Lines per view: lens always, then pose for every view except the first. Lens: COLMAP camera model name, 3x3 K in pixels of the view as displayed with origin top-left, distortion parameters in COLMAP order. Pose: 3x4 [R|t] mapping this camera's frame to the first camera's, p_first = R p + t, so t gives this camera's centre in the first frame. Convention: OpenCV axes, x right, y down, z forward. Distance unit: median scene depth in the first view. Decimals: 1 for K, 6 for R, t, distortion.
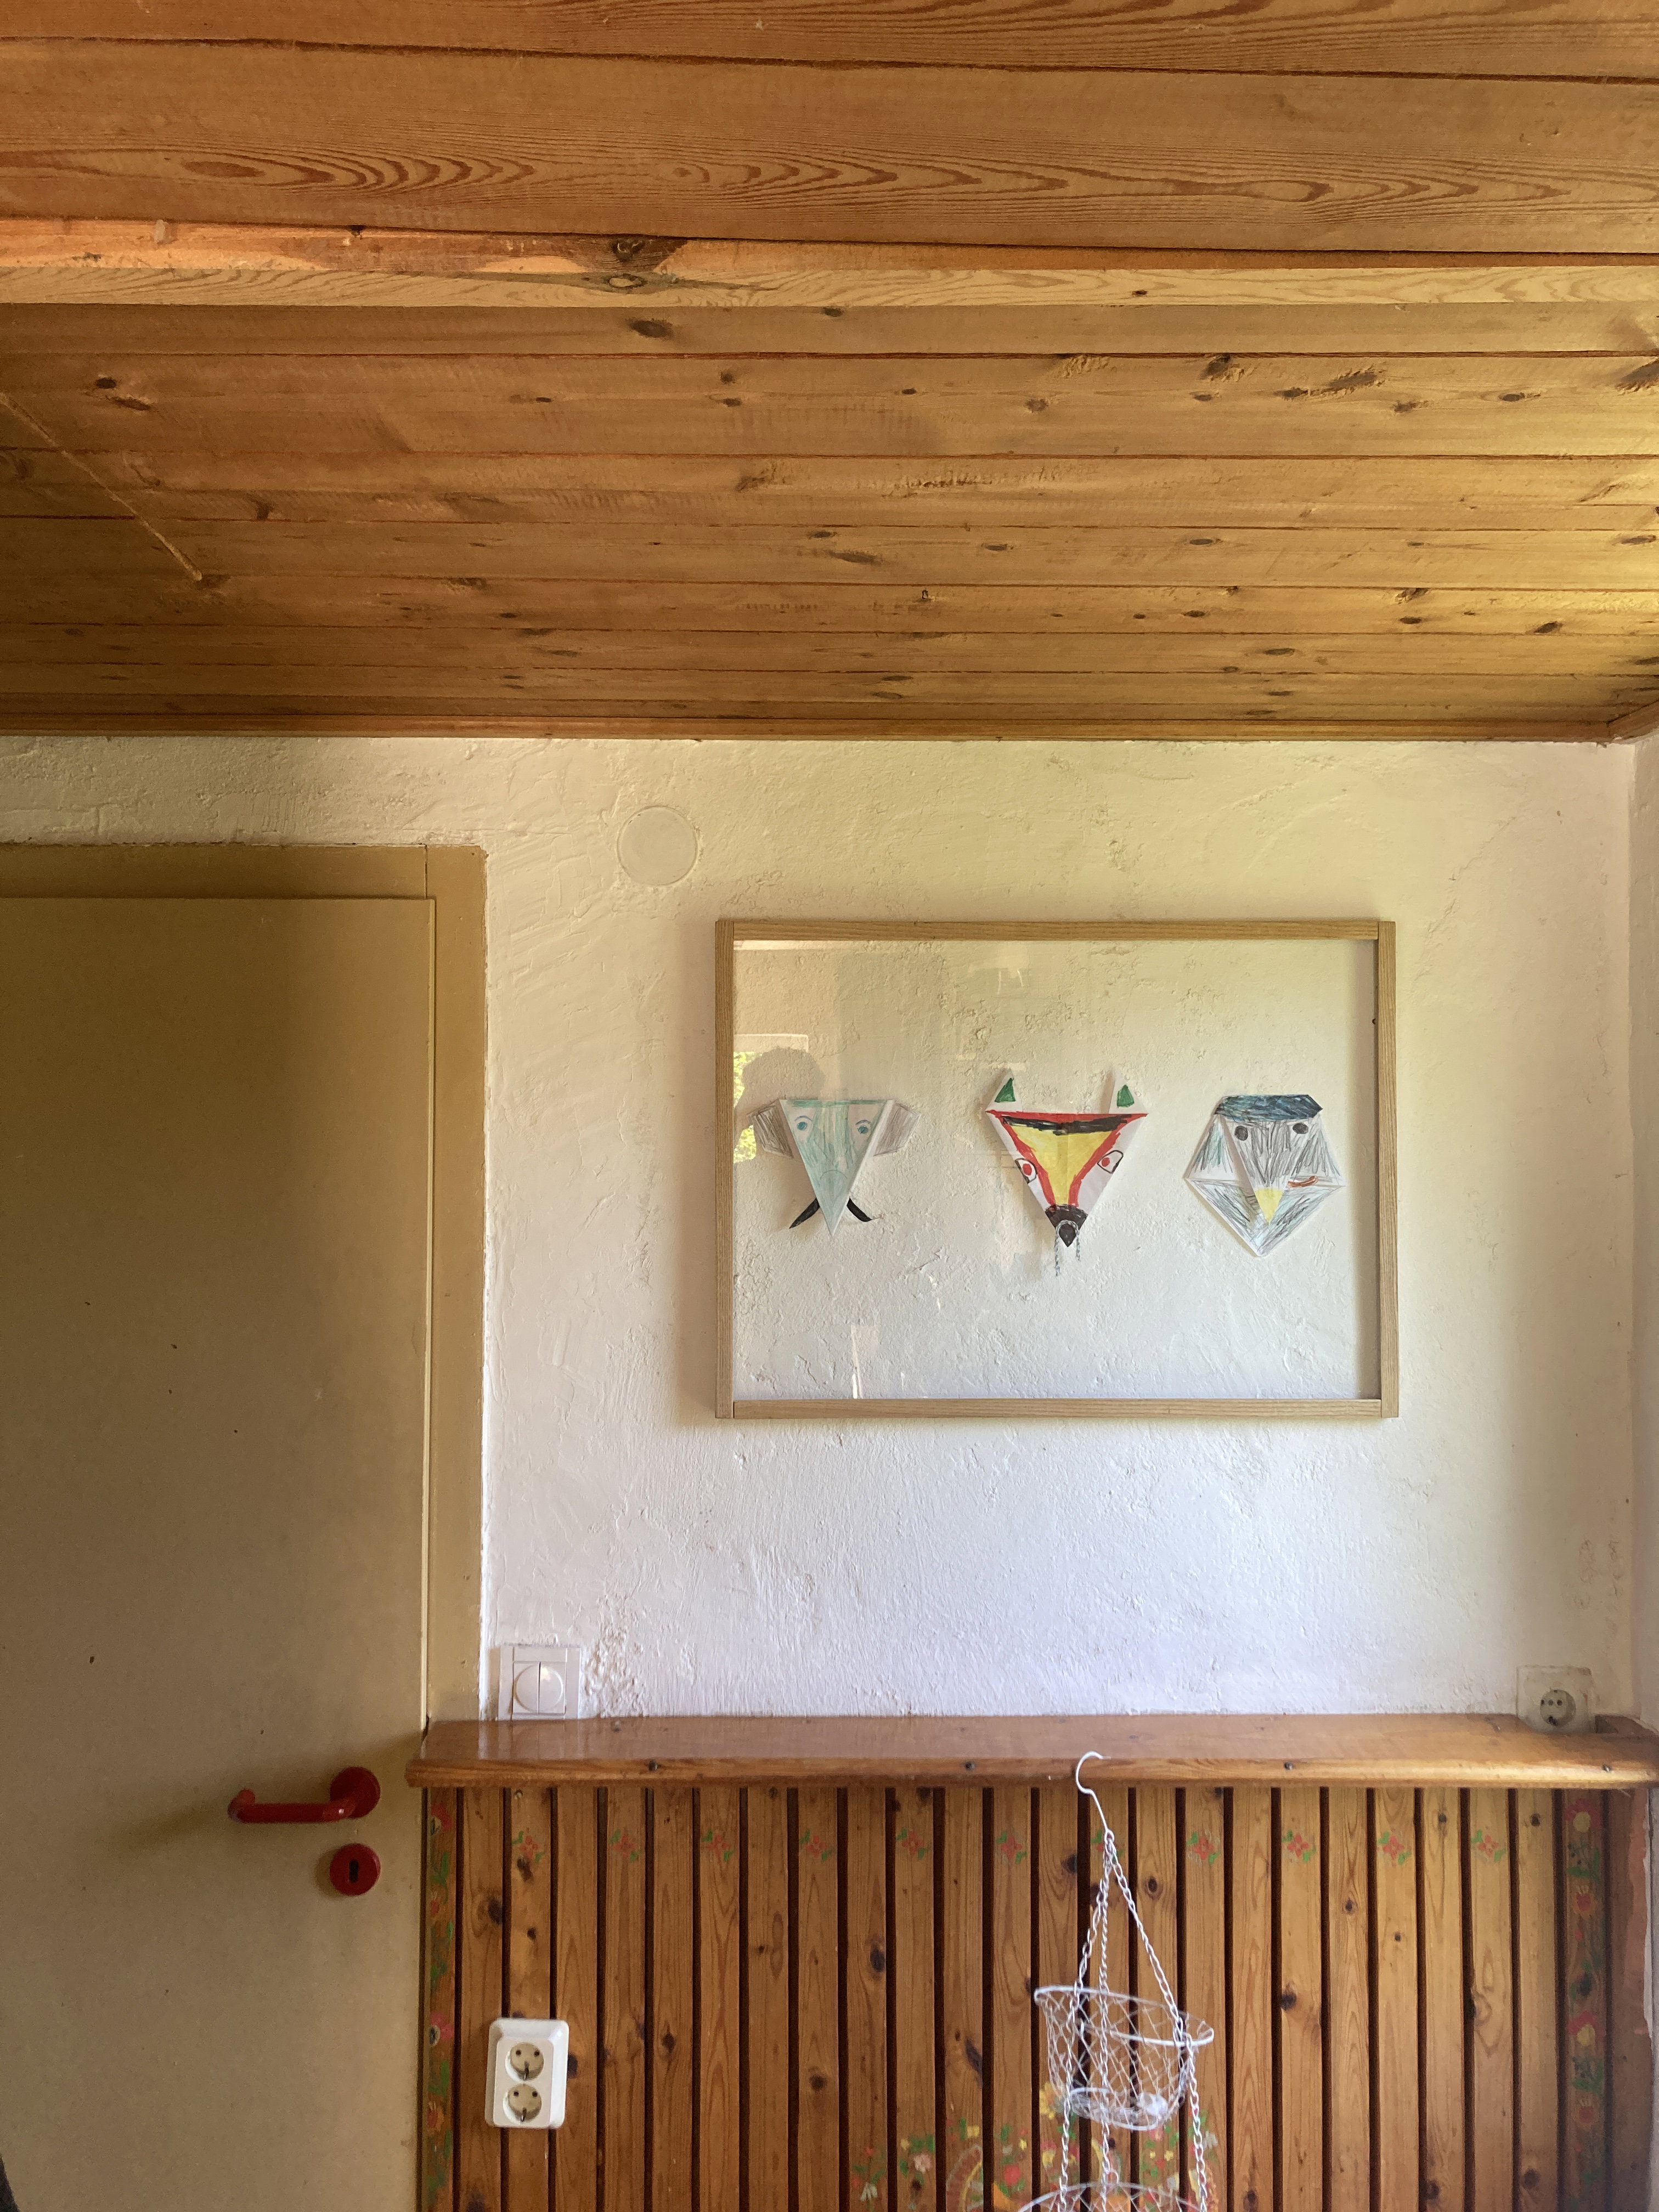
lens RADIAL K [[1836.5, 0, 831.6], [0, 1836.5, 1097.9], [0, 0, 1]] dist [0.015925, -0.004376]
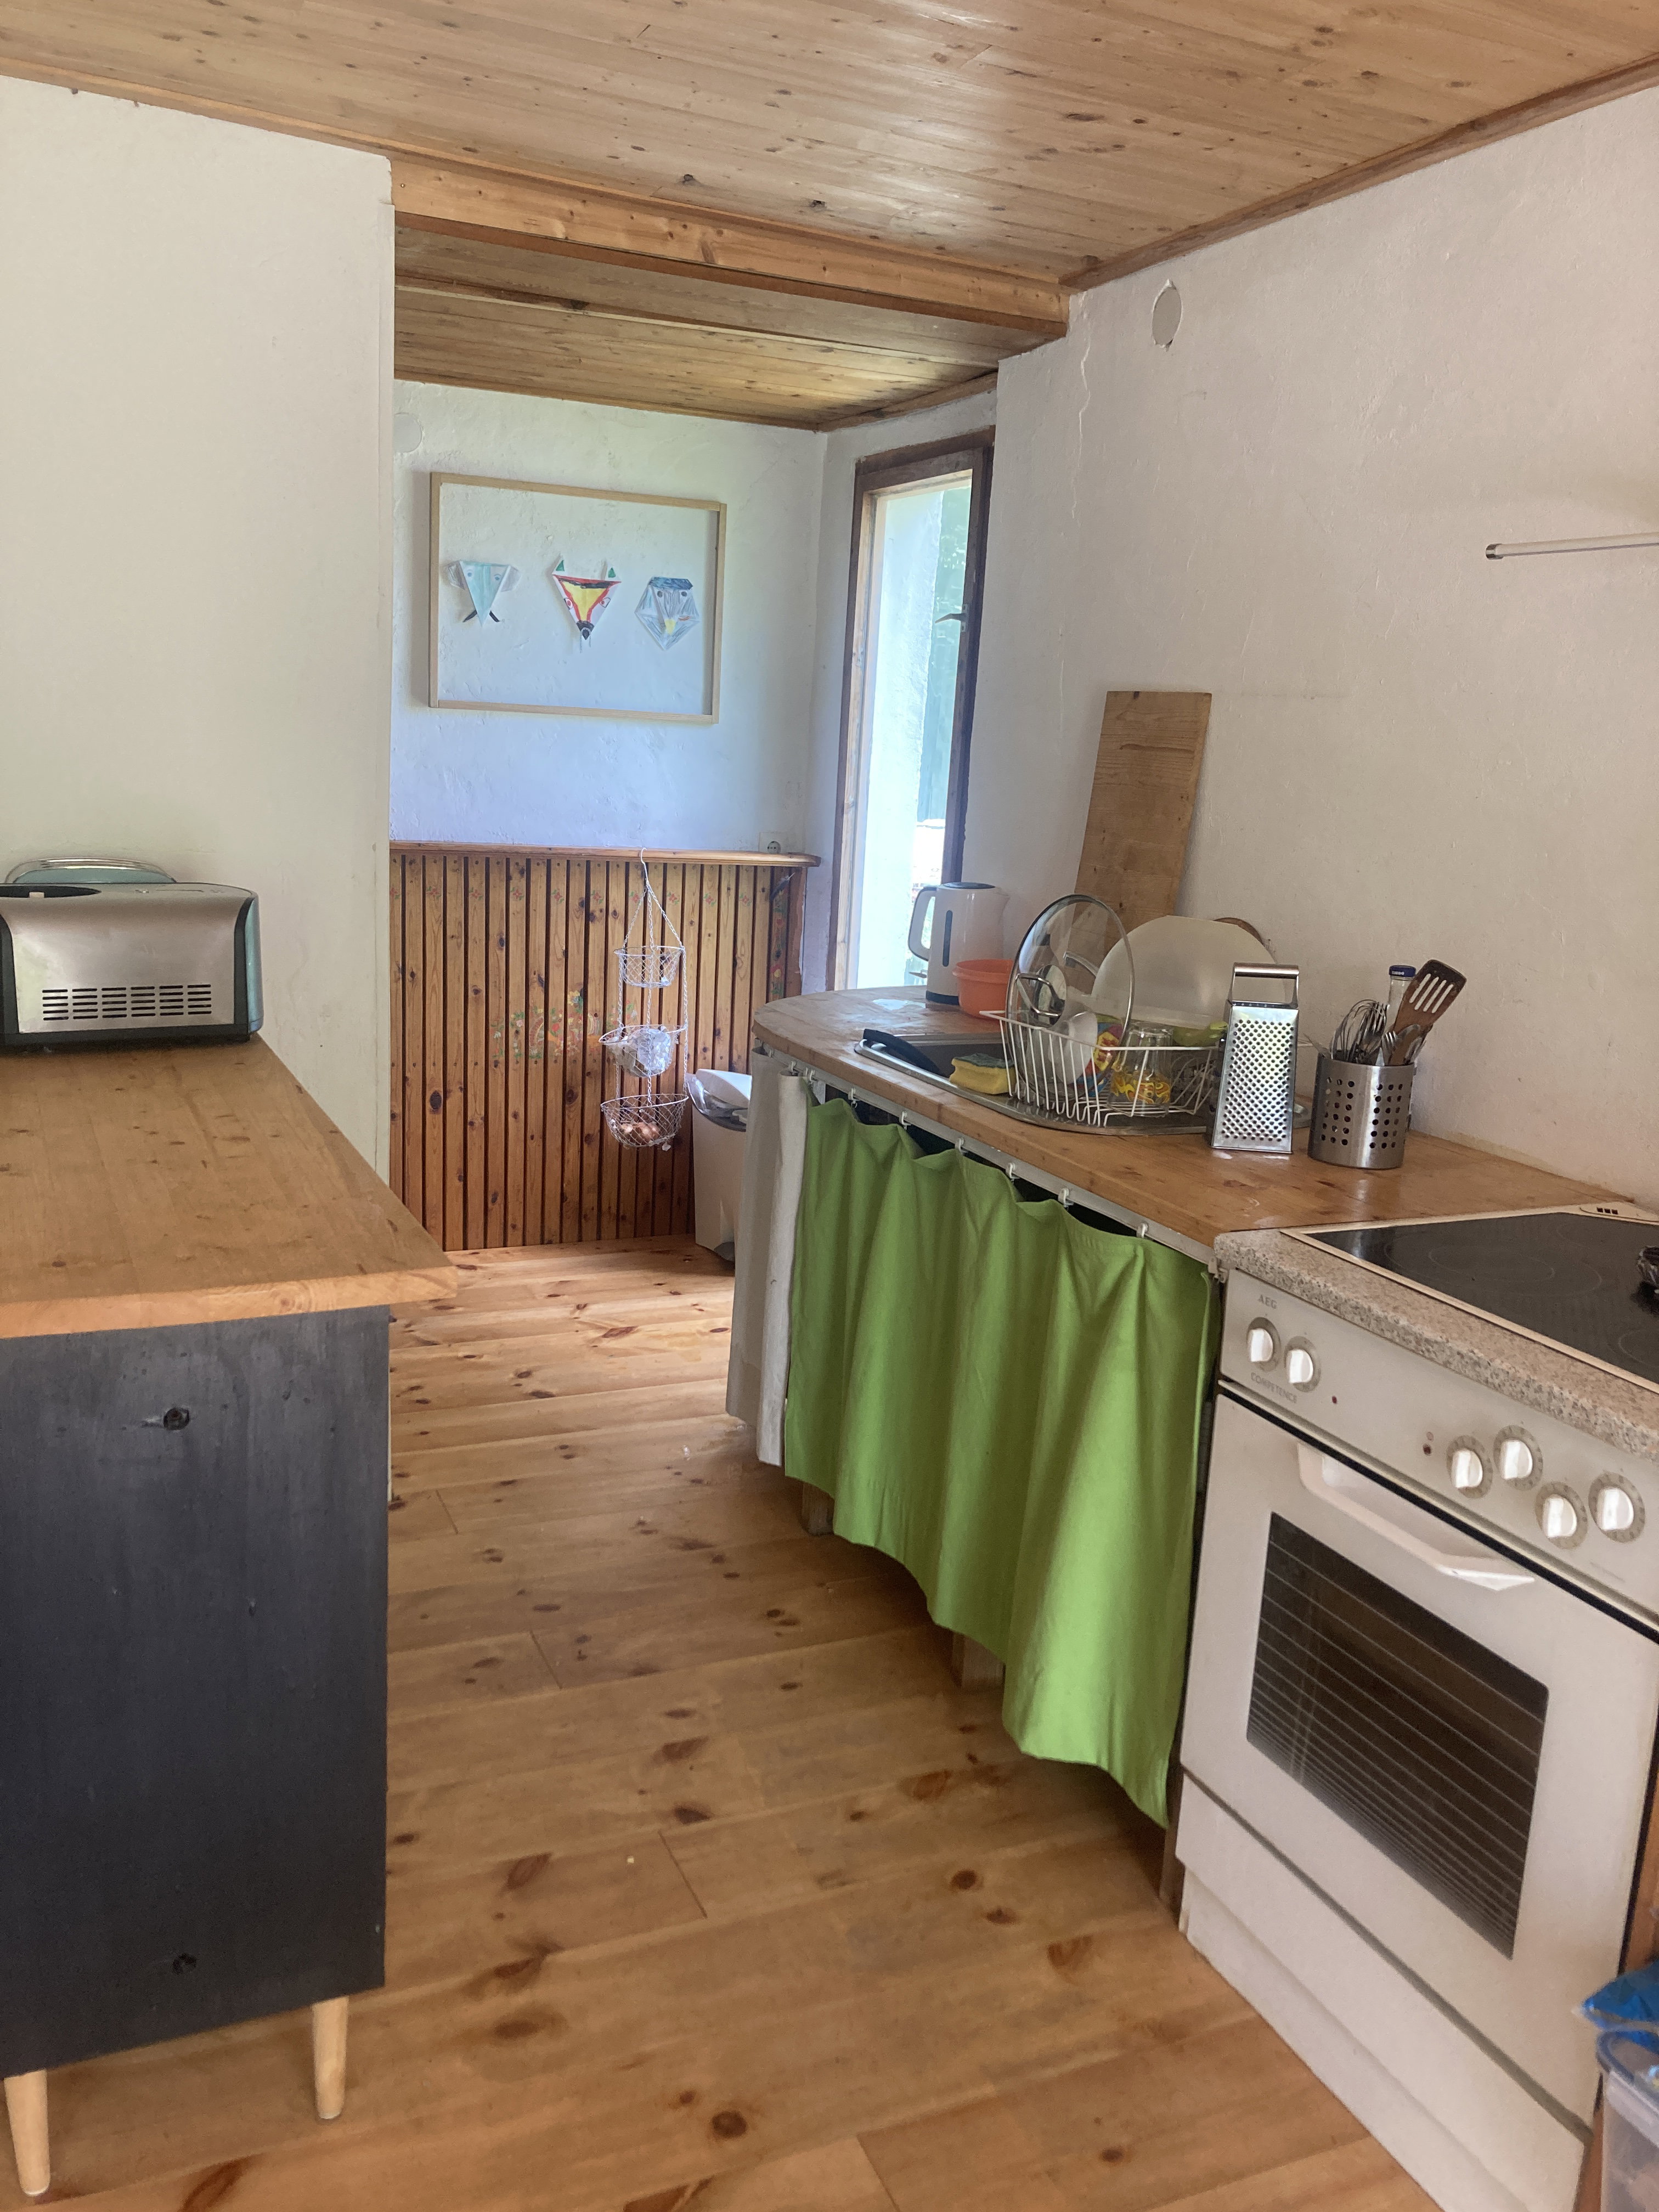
lens RADIAL K [[1836.5, 0, 827.8], [0, 1836.5, 1104.0], [0, 0, 1]] dist [0.015925, -0.004376]
pose [[0.918252, -0.028979, 0.394934, -0.513145], [-0.058131, 0.976650, 0.206823, 0.154559], [-0.391706, -0.212874, 0.895126, -1.282311]]
